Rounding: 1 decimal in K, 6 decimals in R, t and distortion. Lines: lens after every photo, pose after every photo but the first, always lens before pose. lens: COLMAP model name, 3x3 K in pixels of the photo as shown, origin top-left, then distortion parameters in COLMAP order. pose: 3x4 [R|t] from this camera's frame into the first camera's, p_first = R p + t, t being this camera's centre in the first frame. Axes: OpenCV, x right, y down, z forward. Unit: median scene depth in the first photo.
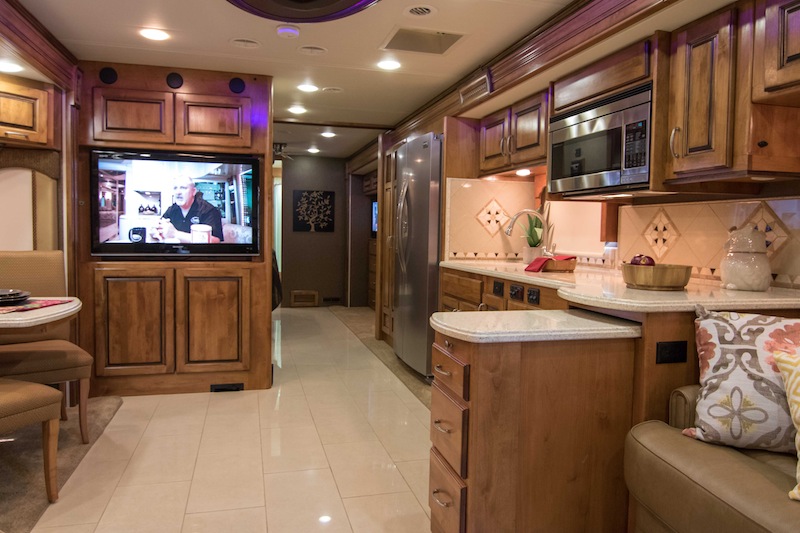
lens RADIAL K [[571.9, 0, 398.6], [0, 571.9, 261.0], [0, 0, 1]] dist [0.006963, -0.023720]
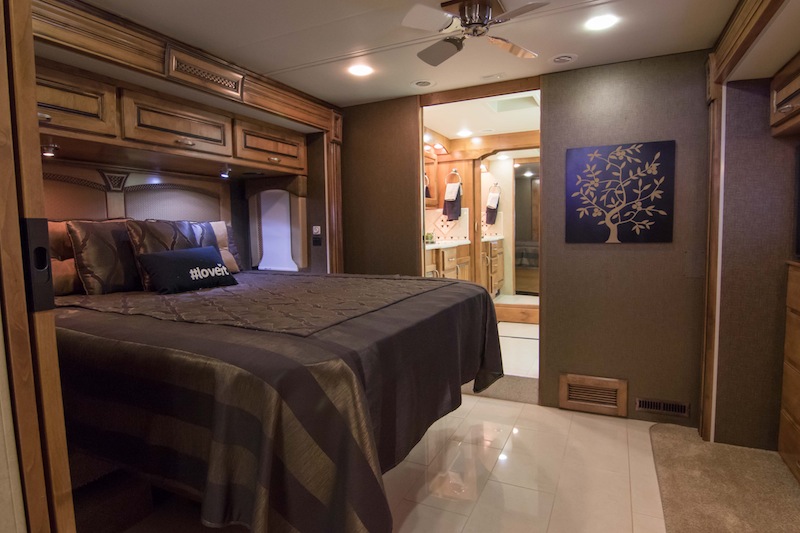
lens RADIAL K [[444.4, 0, 397.1], [0, 444.4, 262.3], [0, 0, 1]] dist [-0.001909, -0.016459]
pose [[0.755919, 0.017779, -0.654424, -0.124558], [-0.000492, 0.999646, 0.026589, -0.101364], [0.654665, -0.019777, 0.755660, 1.436909]]
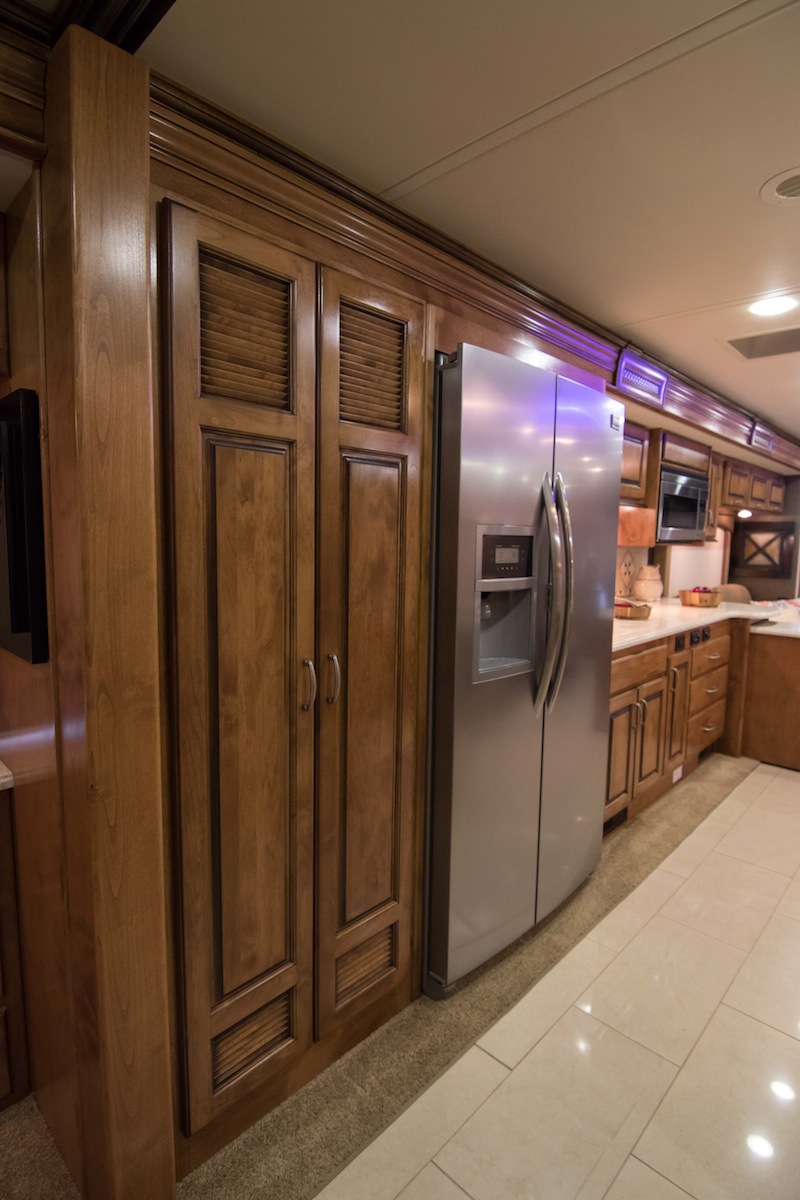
lens RADIAL K [[607.6, 0, 402.0], [0, 607.6, 598.4], [0, 0, 1]] dist [-0.002504, -0.013769]
pose [[-0.518726, -0.114628, 0.847221, -0.347658], [0.020111, 0.989061, 0.146132, -0.148484], [-0.854704, 0.092841, -0.510746, 1.586694]]
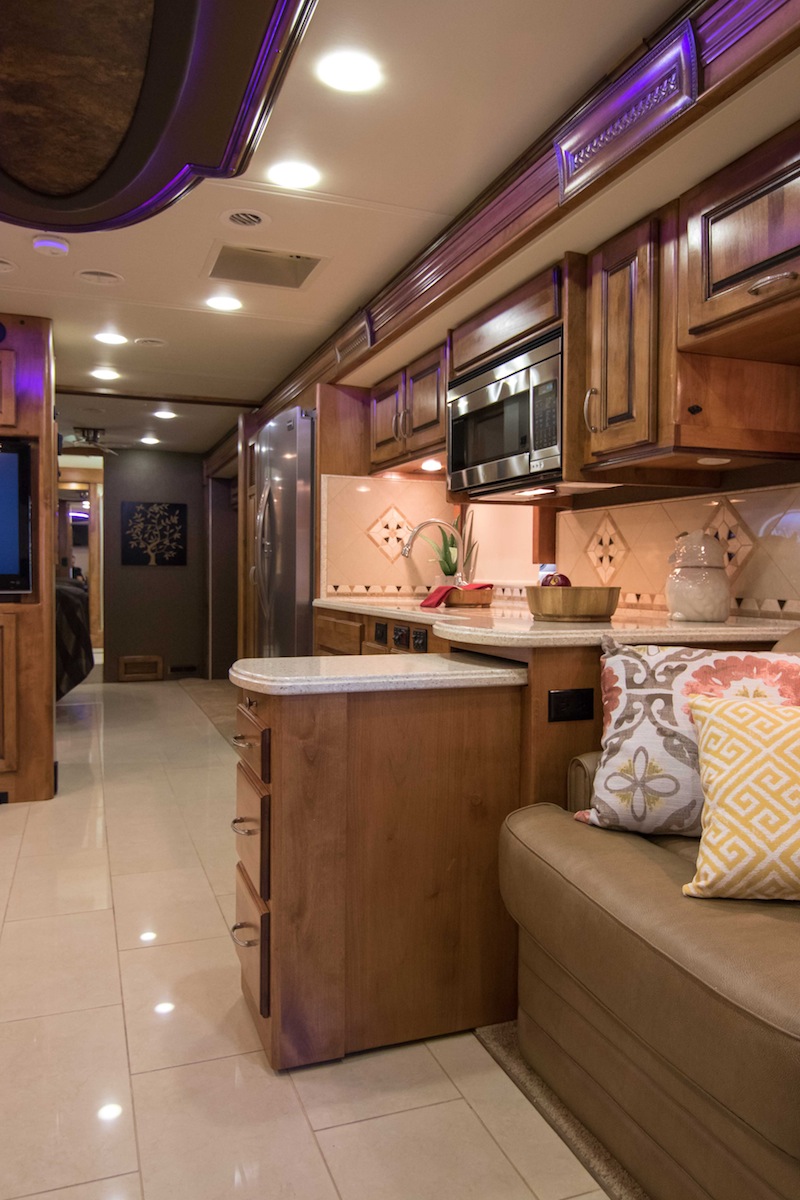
lens RADIAL K [[857.9, 0, 408.3], [0, 857.9, 599.8], [0, 0, 1]] dist [0.006963, -0.023720]
pose [[0.994632, -0.012795, 0.102684, 0.086839], [0.014757, 0.999722, -0.018370, 0.023754], [-0.102420, 0.019787, 0.994544, -0.011017]]
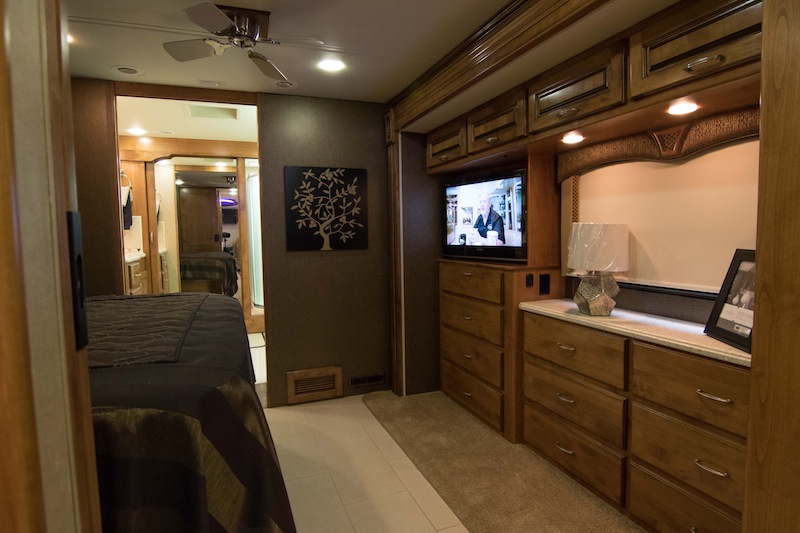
lens RADIAL K [[451.4, 0, 399.5], [0, 451.4, 262.0], [0, 0, 1]] dist [-0.005827, -0.002066]
pose [[0.994229, -0.041279, 0.099022, -0.281076], [0.039906, 0.999078, 0.015806, -0.099481], [-0.099583, -0.011763, 0.994960, 1.340791]]
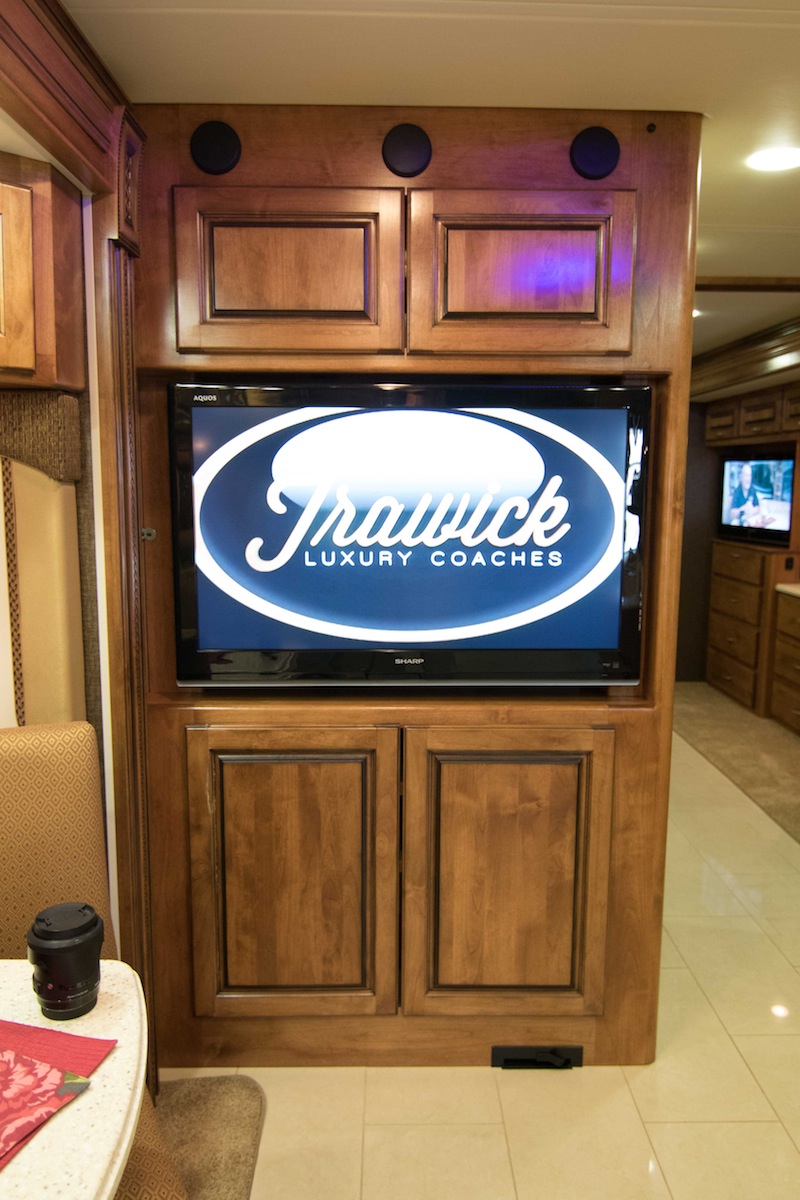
lens RADIAL K [[885.7, 0, 400.0], [0, 885.7, 600.0], [0, 0, 1]] dist [-0.002260, -0.005121]
pose [[0.969777, 0.023300, -0.242877, -0.272805], [-0.003401, 0.996624, 0.082032, -0.107573], [0.243969, -0.078727, 0.966582, 0.509803]]
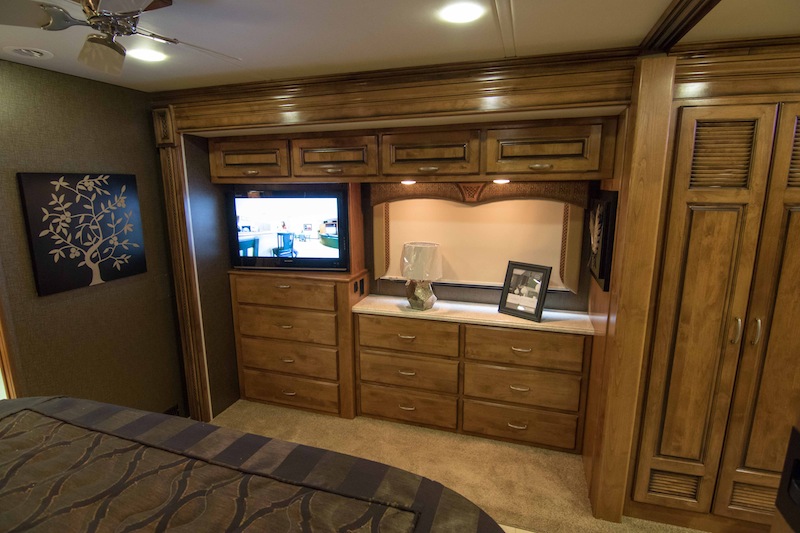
lens RADIAL K [[405.0, 0, 398.6], [0, 405.0, 262.3], [0, 0, 1]] dist [-0.002504, -0.013769]
pose [[0.536171, -0.181687, 0.824324, -0.576922], [0.059920, 0.982290, 0.177530, -0.223352], [-0.841980, -0.045793, 0.537562, 1.536211]]
